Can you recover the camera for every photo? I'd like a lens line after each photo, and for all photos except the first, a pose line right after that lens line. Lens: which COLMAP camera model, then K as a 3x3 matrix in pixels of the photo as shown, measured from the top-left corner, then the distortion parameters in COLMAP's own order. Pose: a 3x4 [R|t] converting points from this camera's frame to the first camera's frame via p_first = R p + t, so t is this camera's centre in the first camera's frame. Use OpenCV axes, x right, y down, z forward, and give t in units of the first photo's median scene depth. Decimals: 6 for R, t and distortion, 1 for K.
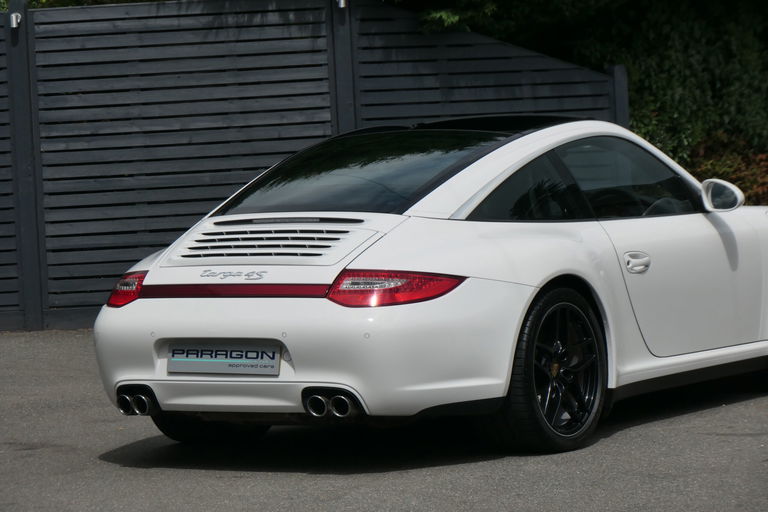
lens RADIAL K [[3613.1, 0, 384.7], [0, 3613.1, 255.1], [0, 0, 1]] dist [-0.268480, 0.000000]
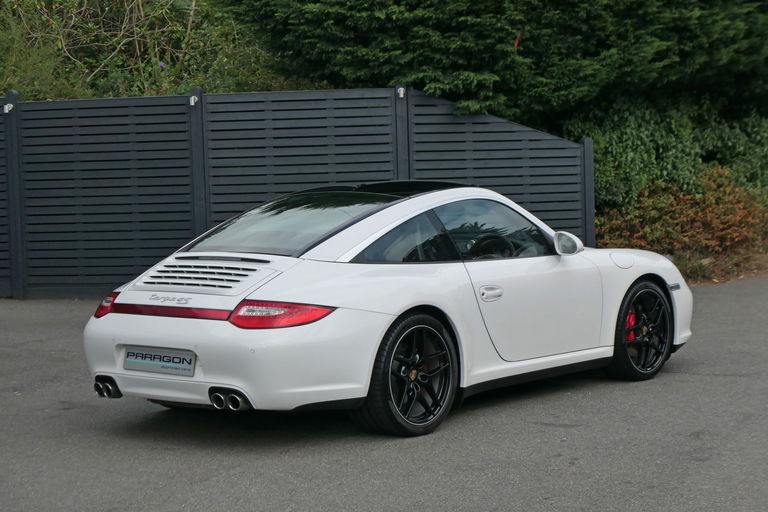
lens RADIAL K [[1870.9, 0, 386.3], [0, 1870.9, 268.0], [0, 0, 1]] dist [-0.012586, 0.000000]
pose [[0.992919, 0.030864, -0.114710, 0.075727], [-0.027675, 0.999188, 0.029291, -0.018545], [0.115521, -0.025909, 0.992967, 0.198500]]
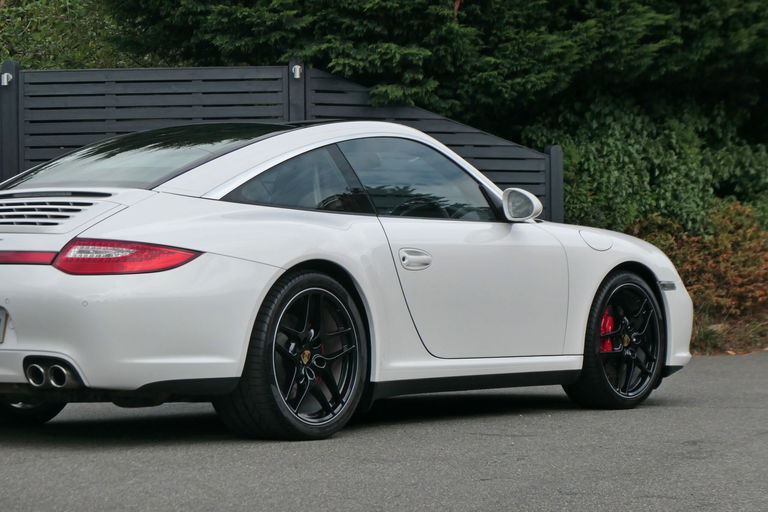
lens RADIAL K [[2693.4, 0, 382.1], [0, 2693.4, 252.3], [0, 0, 1]] dist [-0.075273, 0.000000]
pose [[0.996227, 0.039200, -0.077426, 0.080401], [-0.043215, 0.997769, -0.050886, 0.025928], [0.075259, 0.054040, 0.995699, 0.176742]]
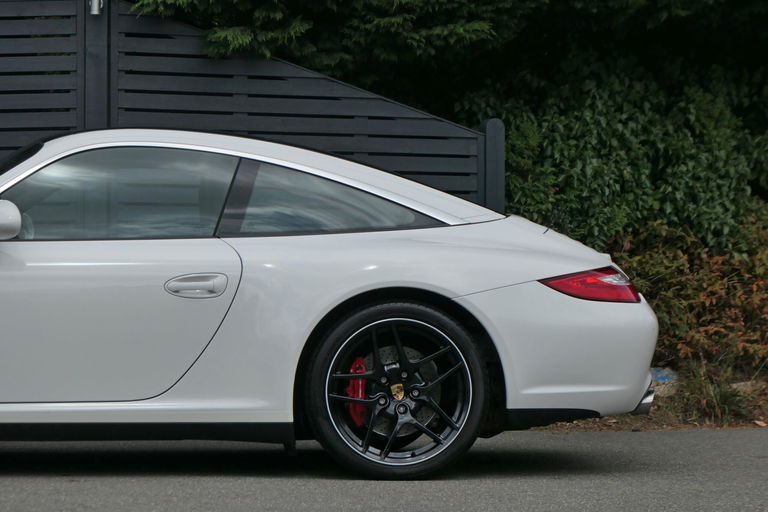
lens RADIAL K [[2917.9, 0, 387.9], [0, 2917.9, 255.0], [0, 0, 1]] dist [-0.167513, 0.000000]
pose [[0.985929, 0.049291, -0.159735, 0.148642], [-0.058710, 0.996770, -0.054791, 0.011645], [0.156519, 0.063398, 0.985638, 0.405849]]
